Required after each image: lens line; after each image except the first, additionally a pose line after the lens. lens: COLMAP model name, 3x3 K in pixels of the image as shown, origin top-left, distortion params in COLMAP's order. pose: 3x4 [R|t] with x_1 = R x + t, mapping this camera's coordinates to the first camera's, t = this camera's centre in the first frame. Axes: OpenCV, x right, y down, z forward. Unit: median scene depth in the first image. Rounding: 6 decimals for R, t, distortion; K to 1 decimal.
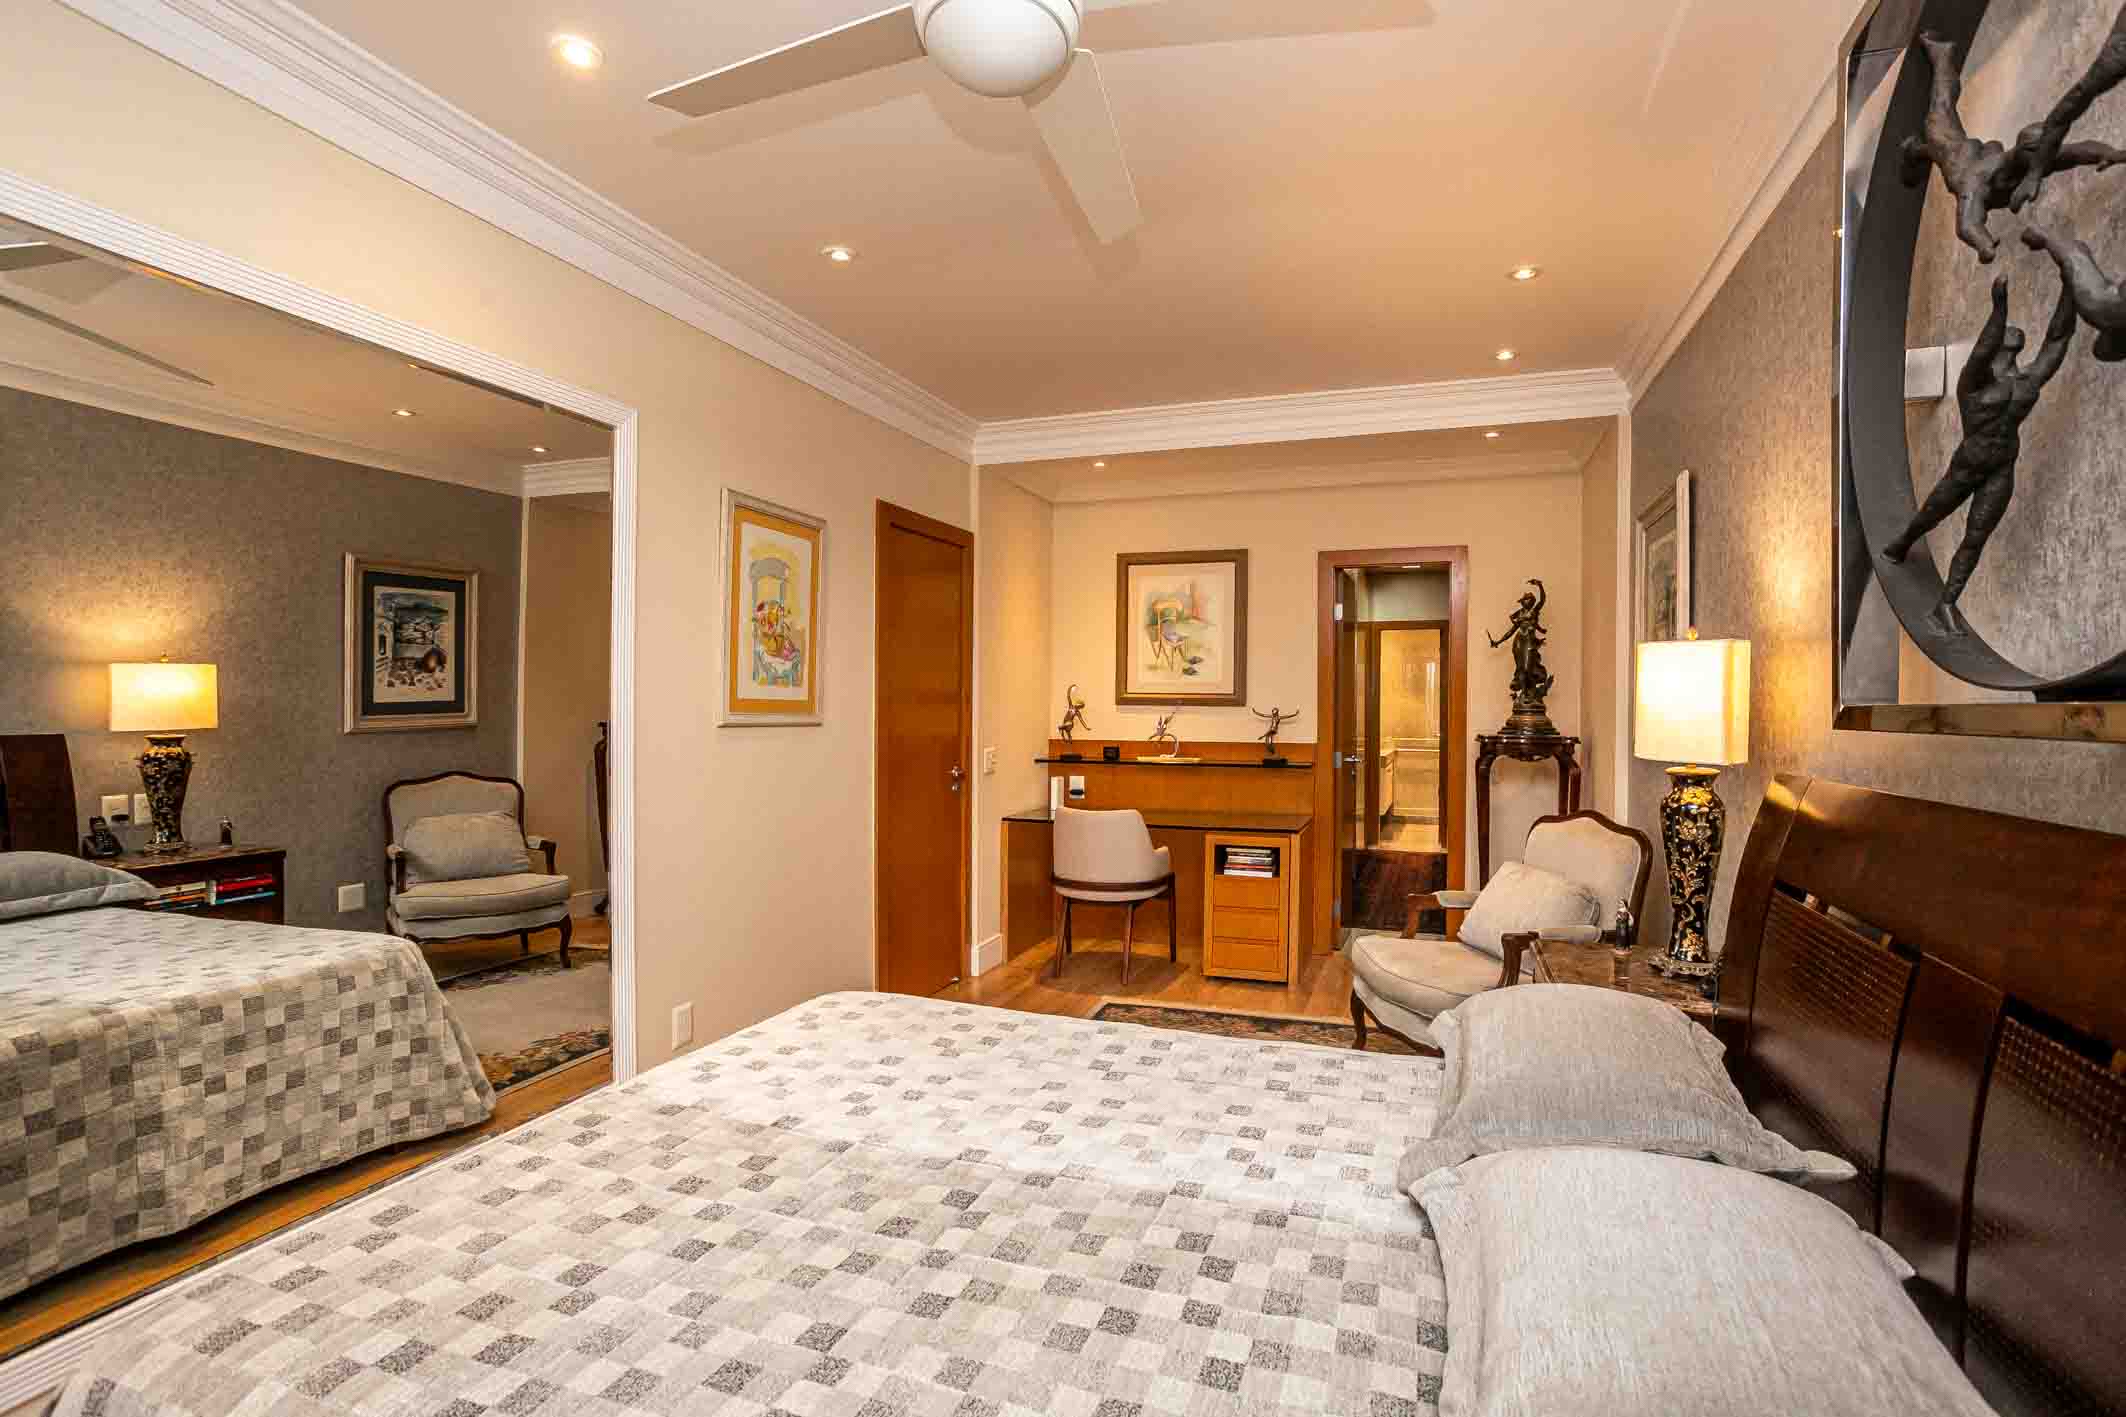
lens RADIAL K [[1055.1, 0, 1099.2], [0, 1055.1, 716.0], [0, 0, 1]] dist [-0.035889, 0.019559]
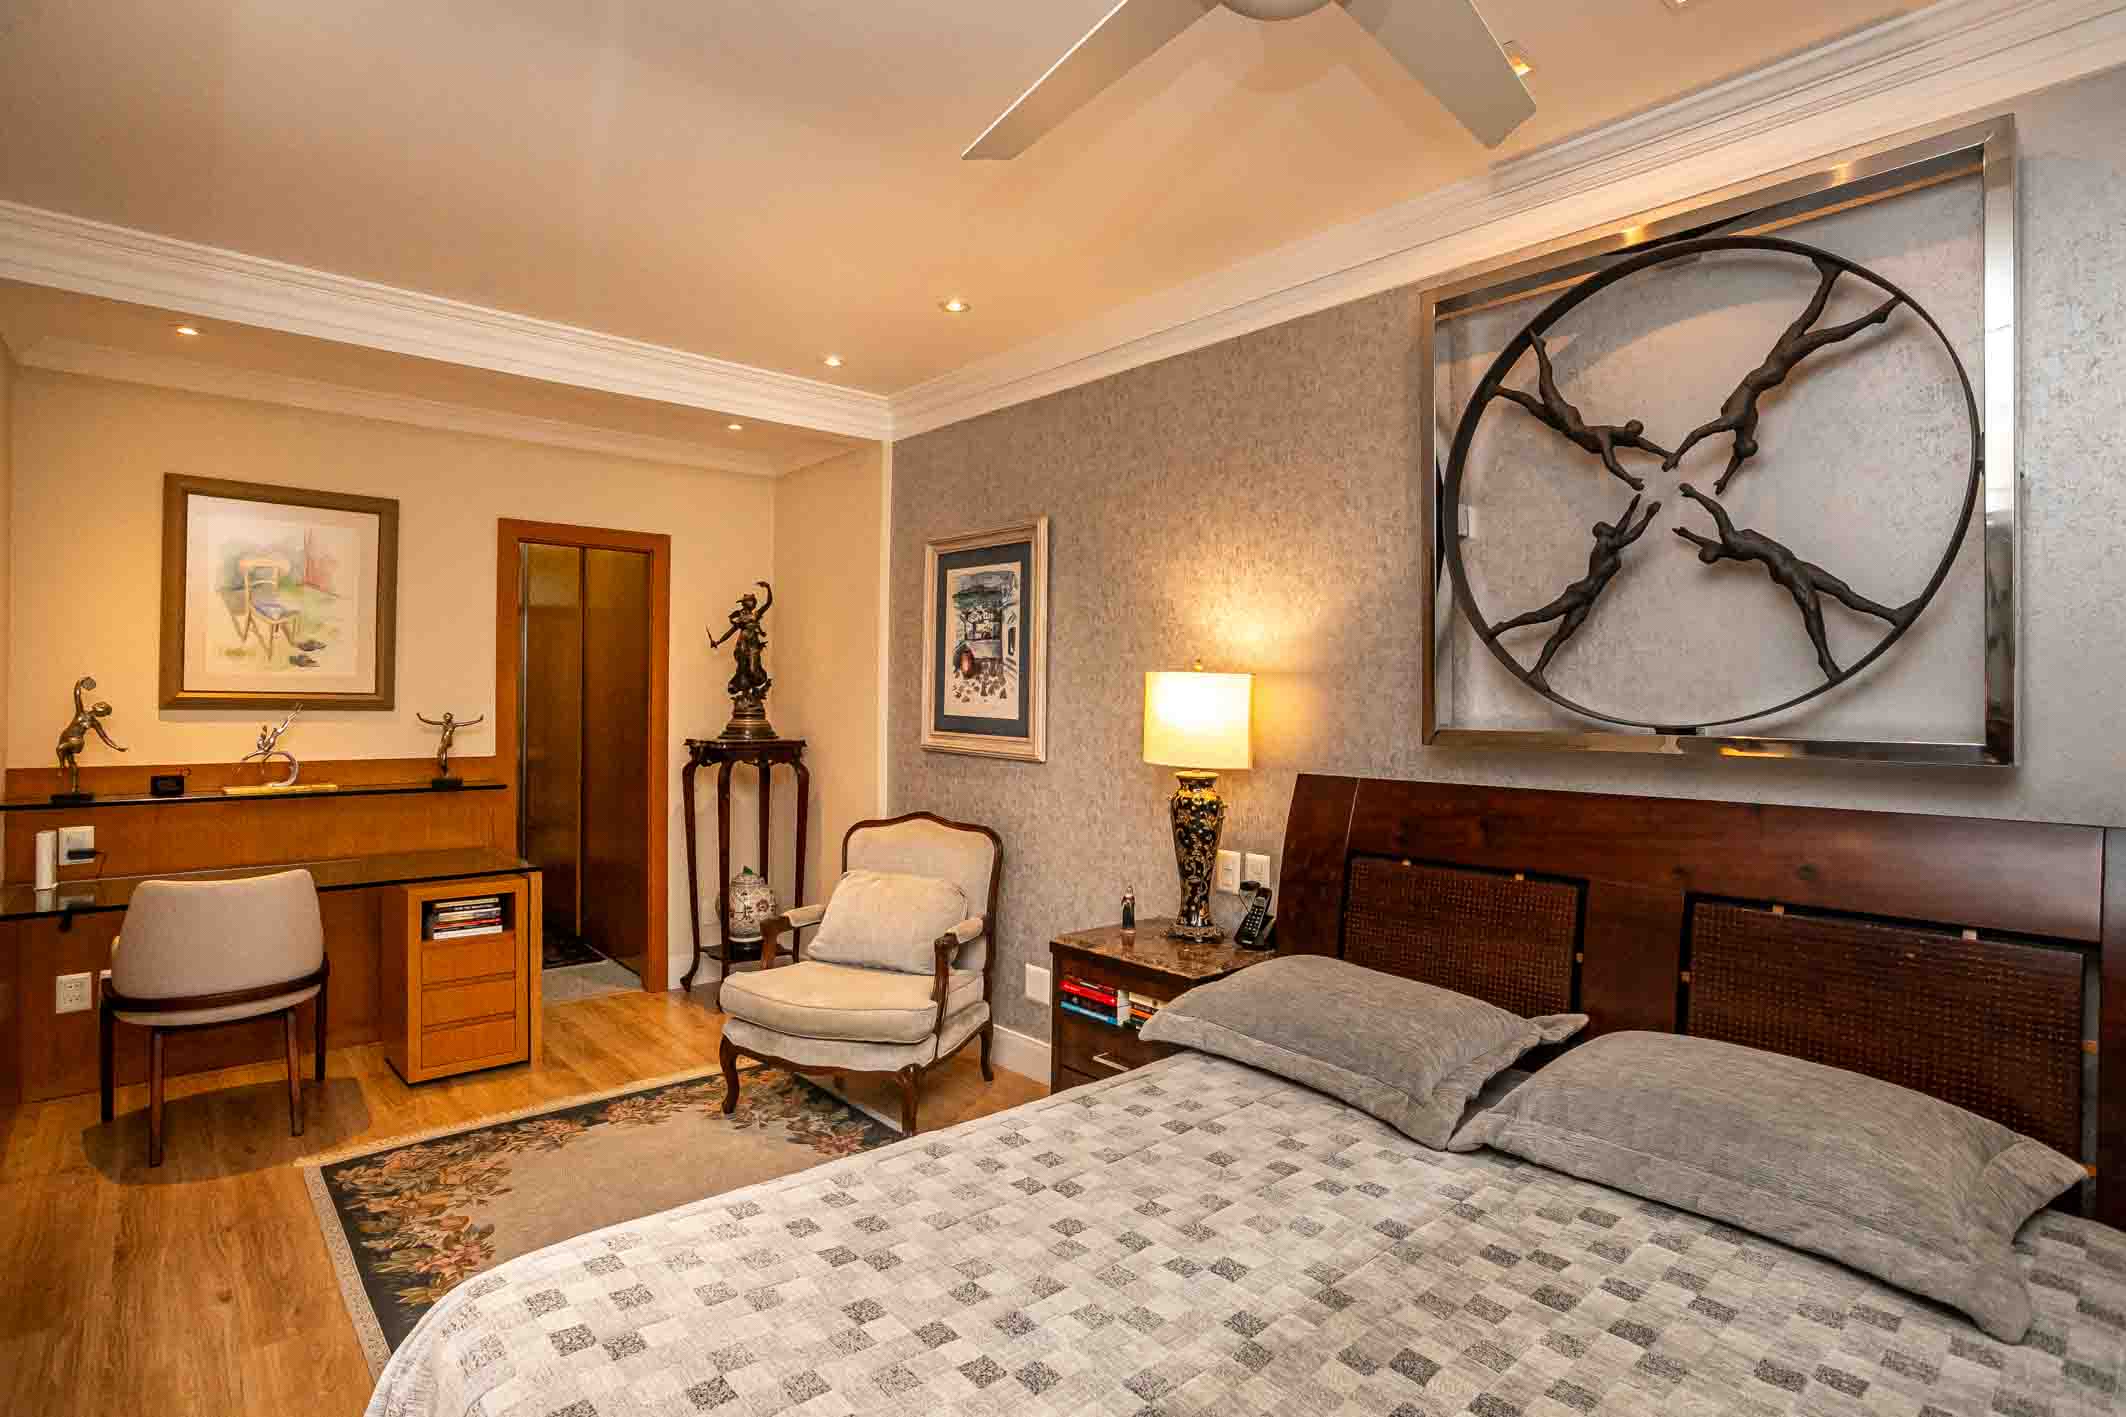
lens RADIAL K [[1055.1, 0, 1043.7], [0, 1055.1, 702.6], [0, 0, 1]] dist [-0.035889, 0.019559]
pose [[0.489875, -0.004924, 0.871779, -0.343741], [0.001386, 0.999987, 0.004870, -0.021783], [-0.871792, -0.001177, 0.489875, 0.293332]]
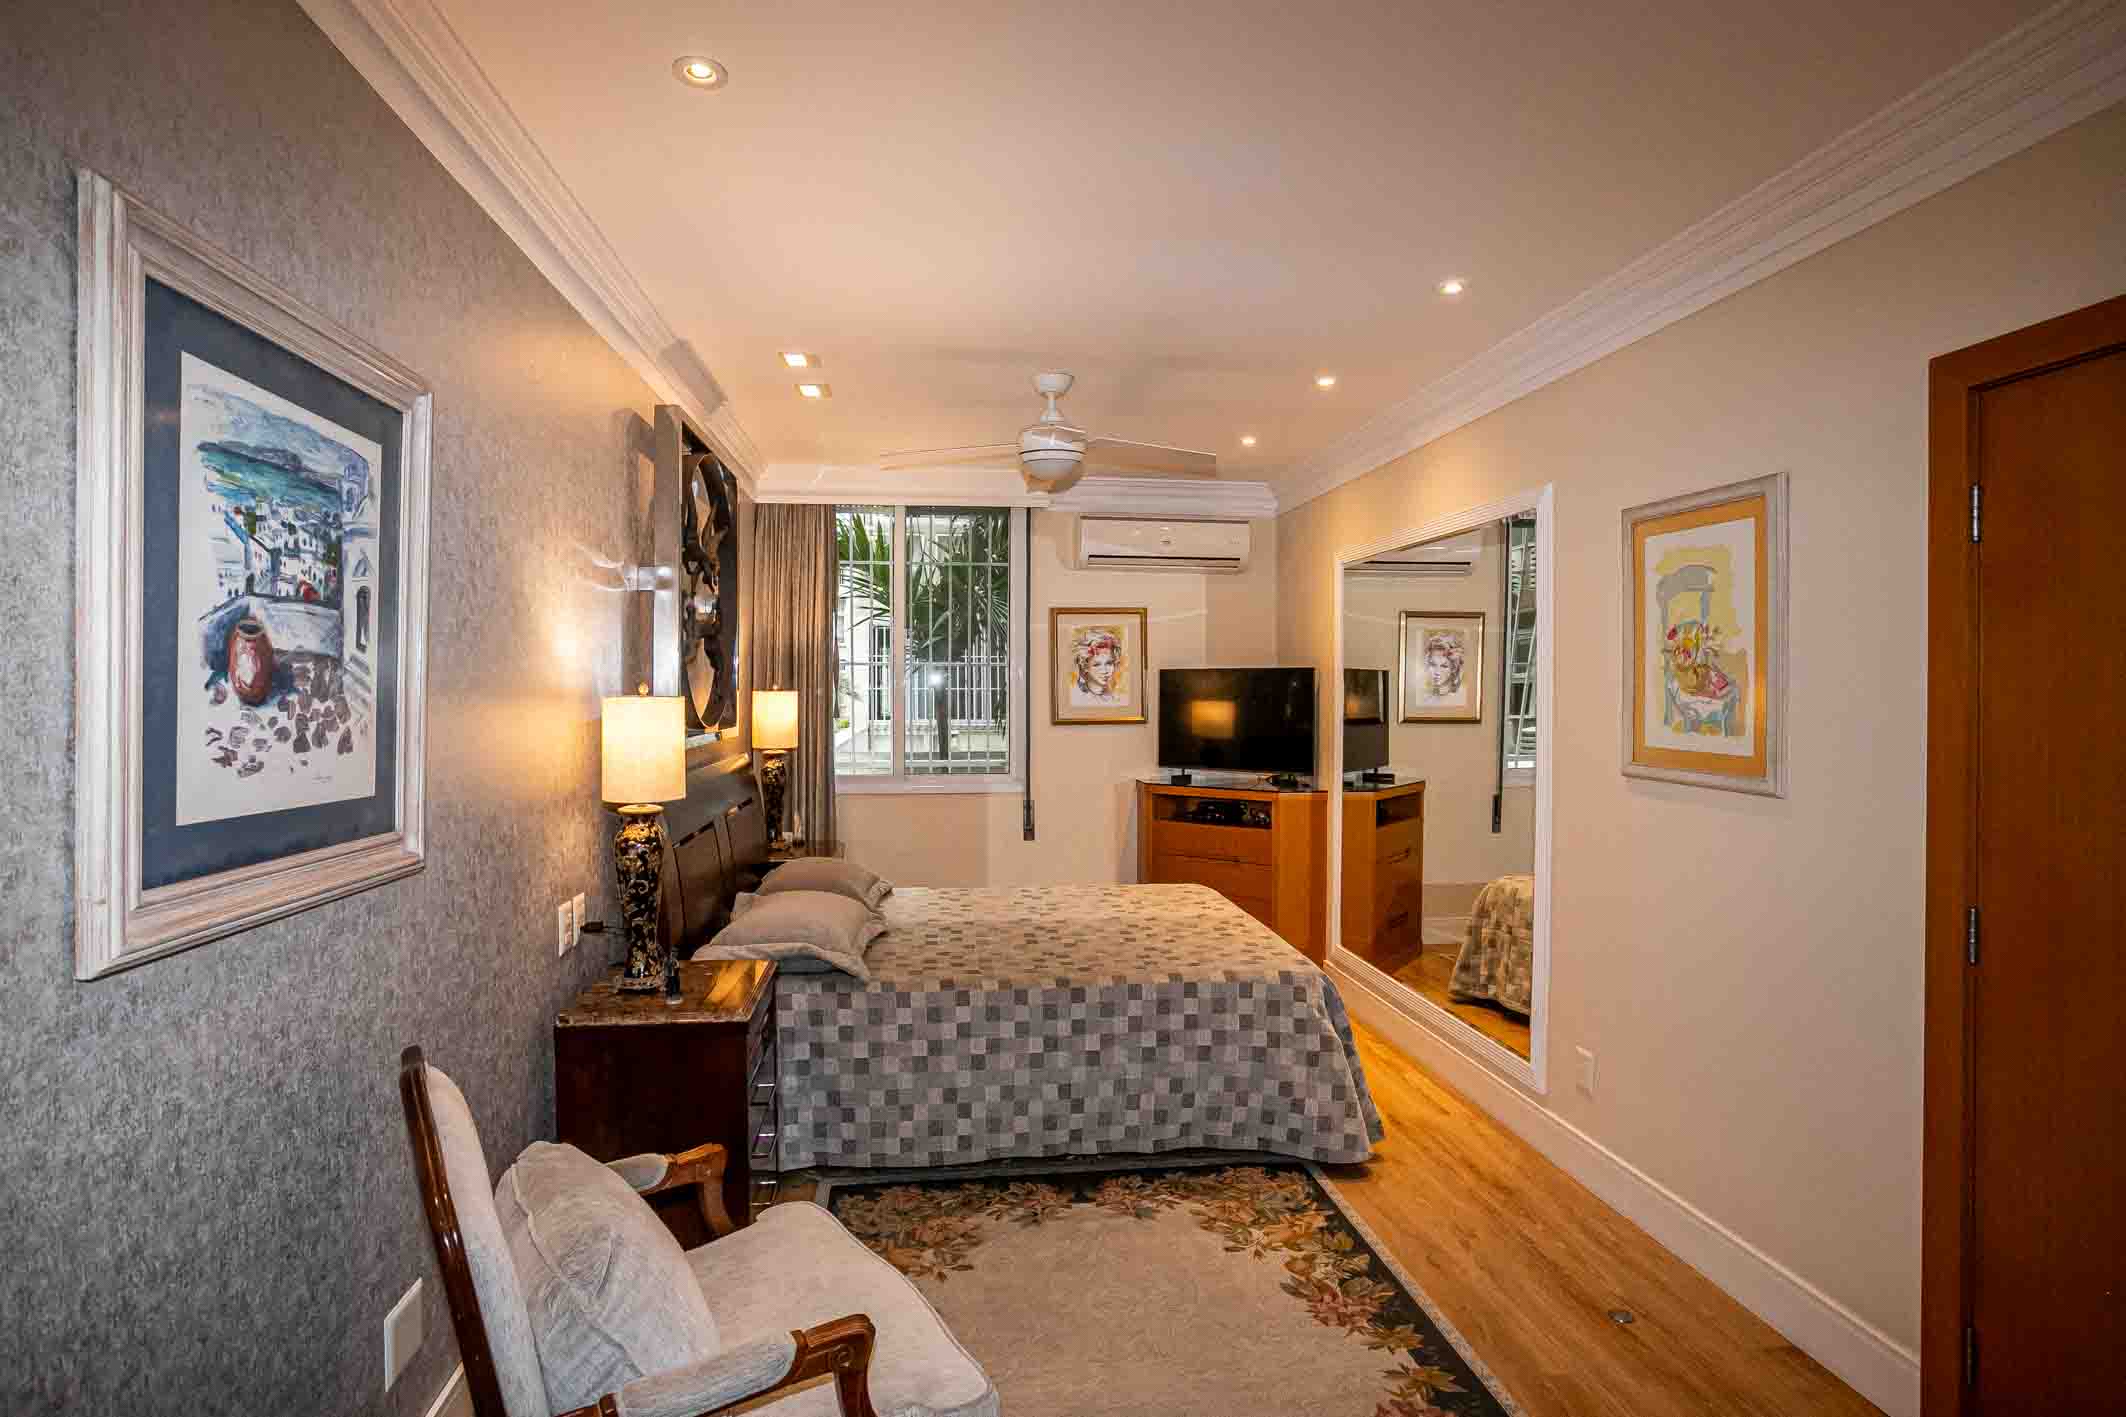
lens RADIAL K [[1118.5, 0, 1070.2], [0, 1118.5, 694.3], [0, 0, 1]] dist [-0.022148, 0.008718]
pose [[-0.885663, -0.005959, -0.464290, 0.373056], [-0.011256, 0.999899, 0.008638, -0.047930], [0.464192, 0.012876, -0.885641, 1.225338]]
